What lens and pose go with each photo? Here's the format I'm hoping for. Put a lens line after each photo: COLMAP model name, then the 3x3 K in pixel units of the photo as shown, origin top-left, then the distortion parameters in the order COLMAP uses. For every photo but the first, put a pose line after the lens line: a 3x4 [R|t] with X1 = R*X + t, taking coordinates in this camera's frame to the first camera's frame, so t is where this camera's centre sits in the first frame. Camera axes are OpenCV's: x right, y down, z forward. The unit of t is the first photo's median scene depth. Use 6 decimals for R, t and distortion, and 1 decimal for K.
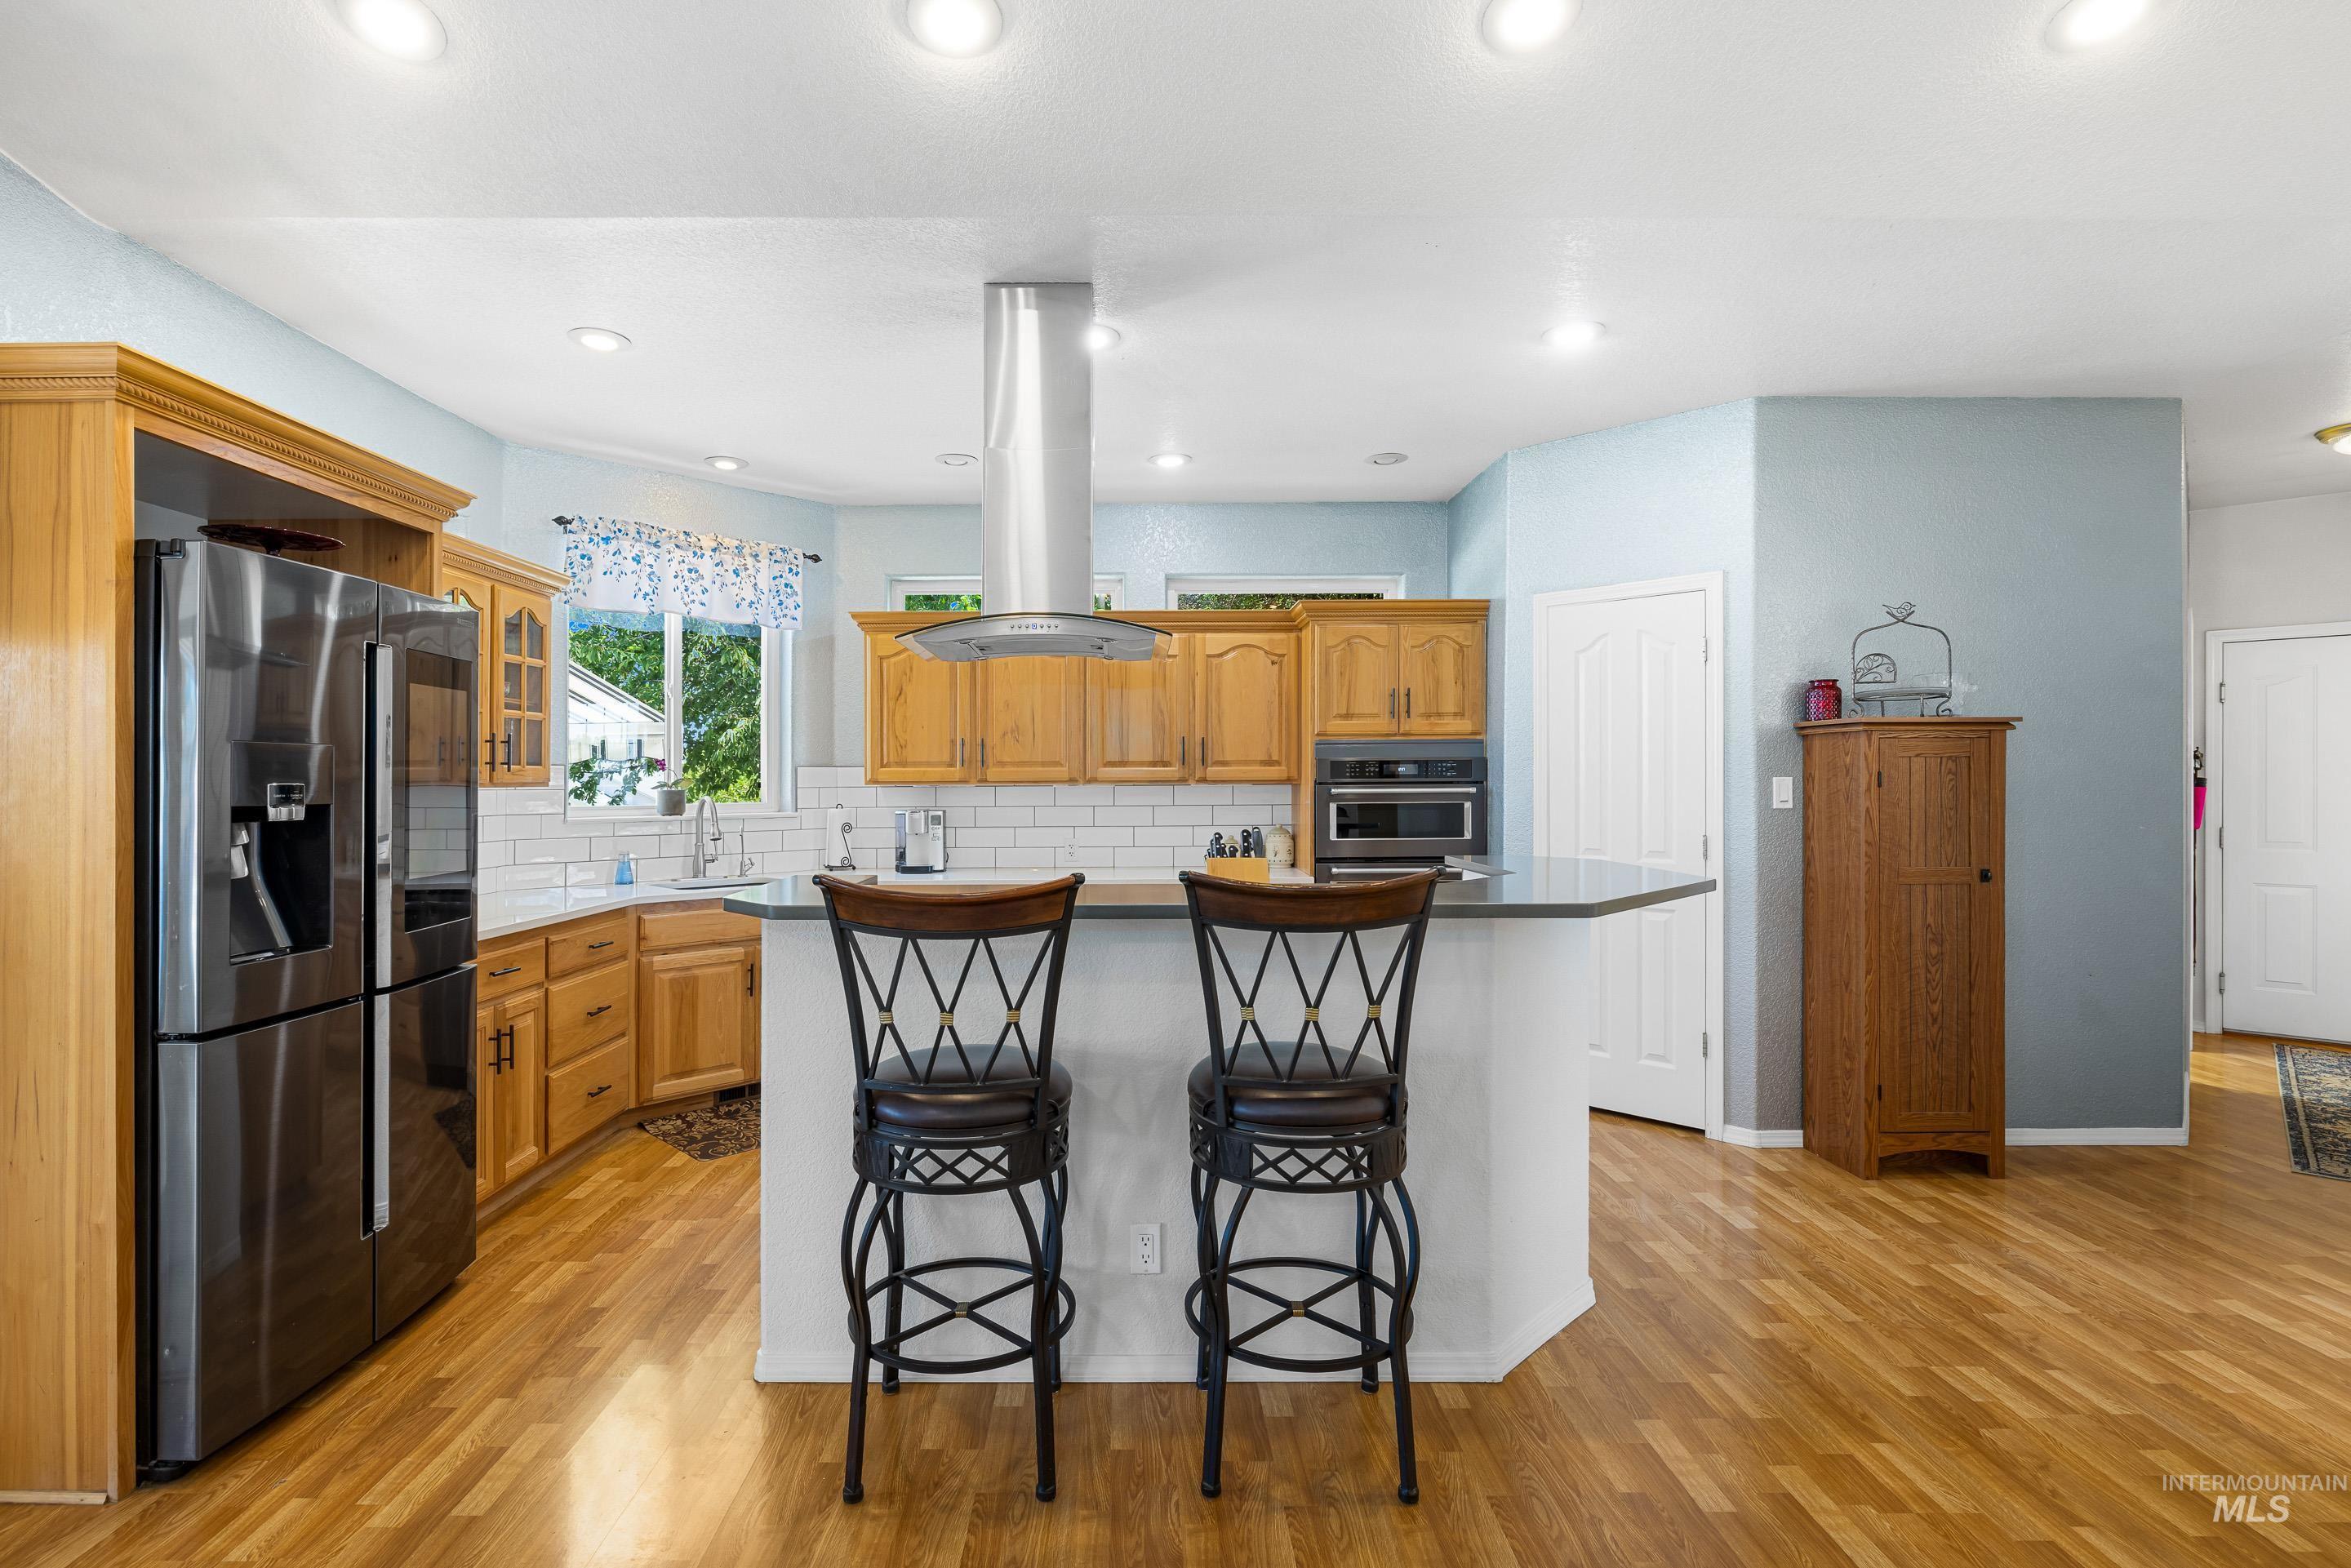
lens RADIAL K [[1154.8, 0, 1166.4], [0, 1154.8, 772.8], [0, 0, 1]] dist [0.002507, -0.001306]
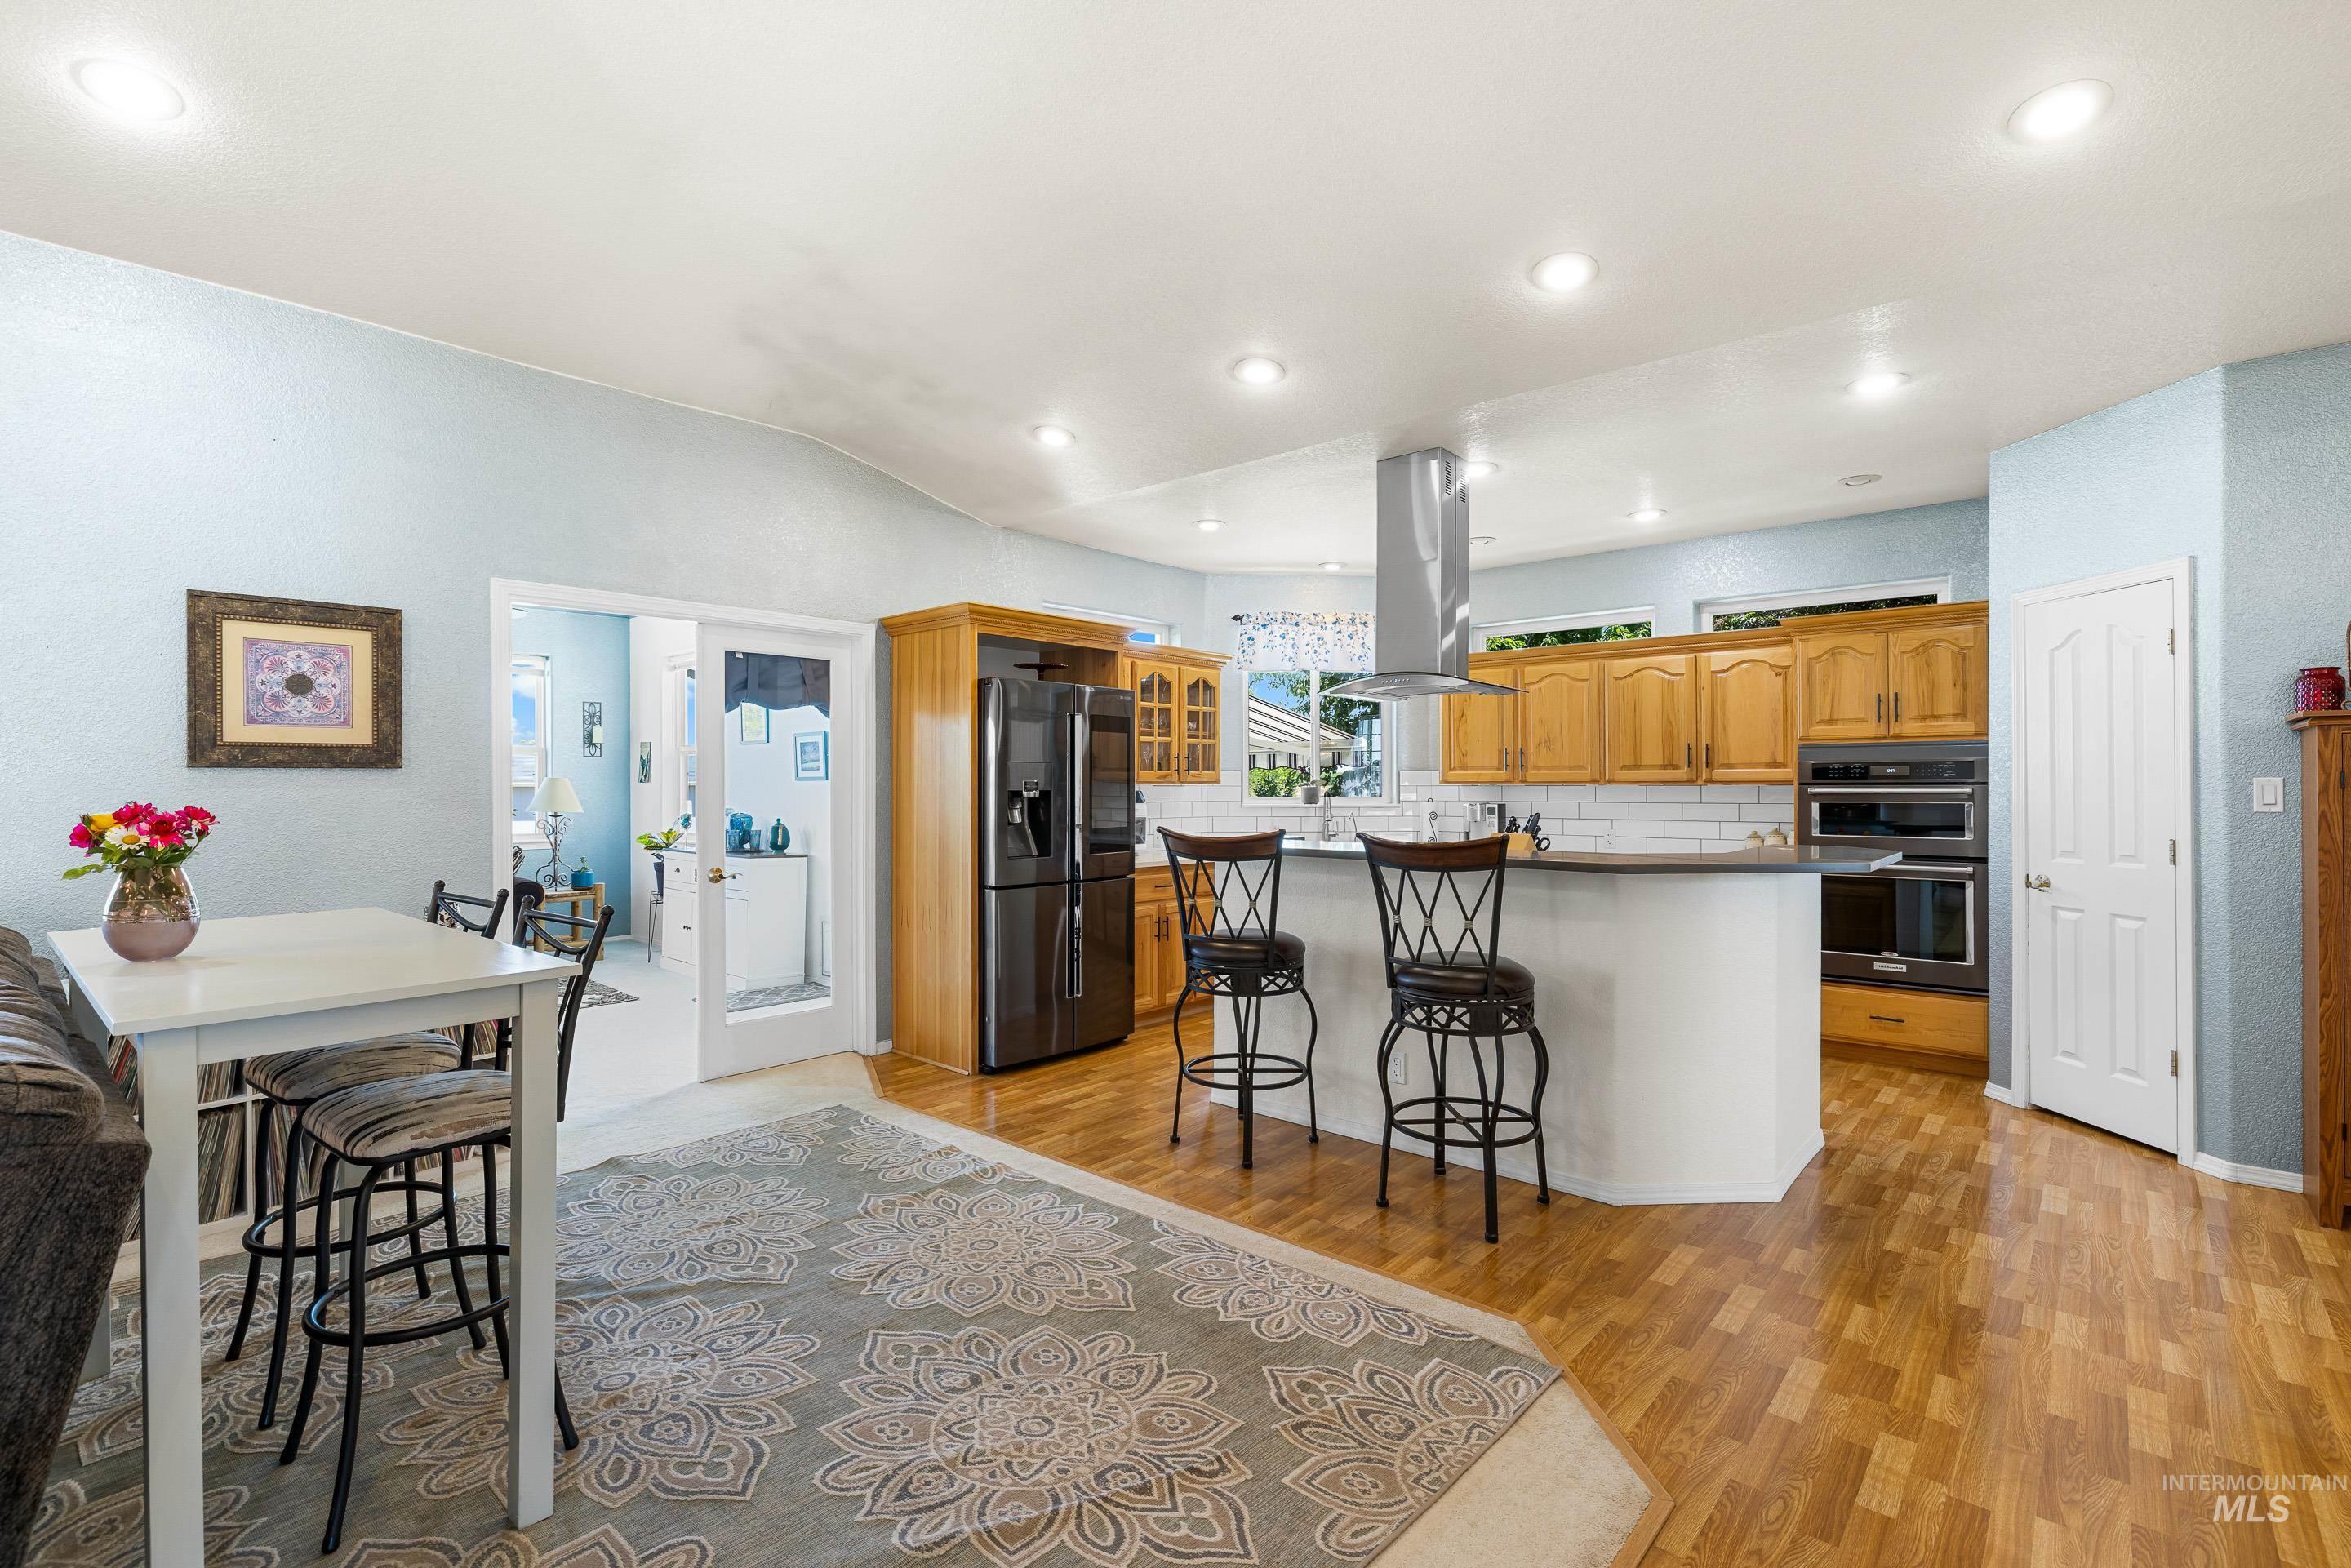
lens RADIAL K [[1140.5, 0, 1180.8], [0, 1140.5, 785.4], [0, 0, 1]] dist [-0.001384, 0.000333]
pose [[0.738838, 0.004103, -0.673871, 1.041963], [0.002063, 0.999963, 0.008350, 0.000623], [0.673880, -0.007559, 0.738802, -0.477169]]
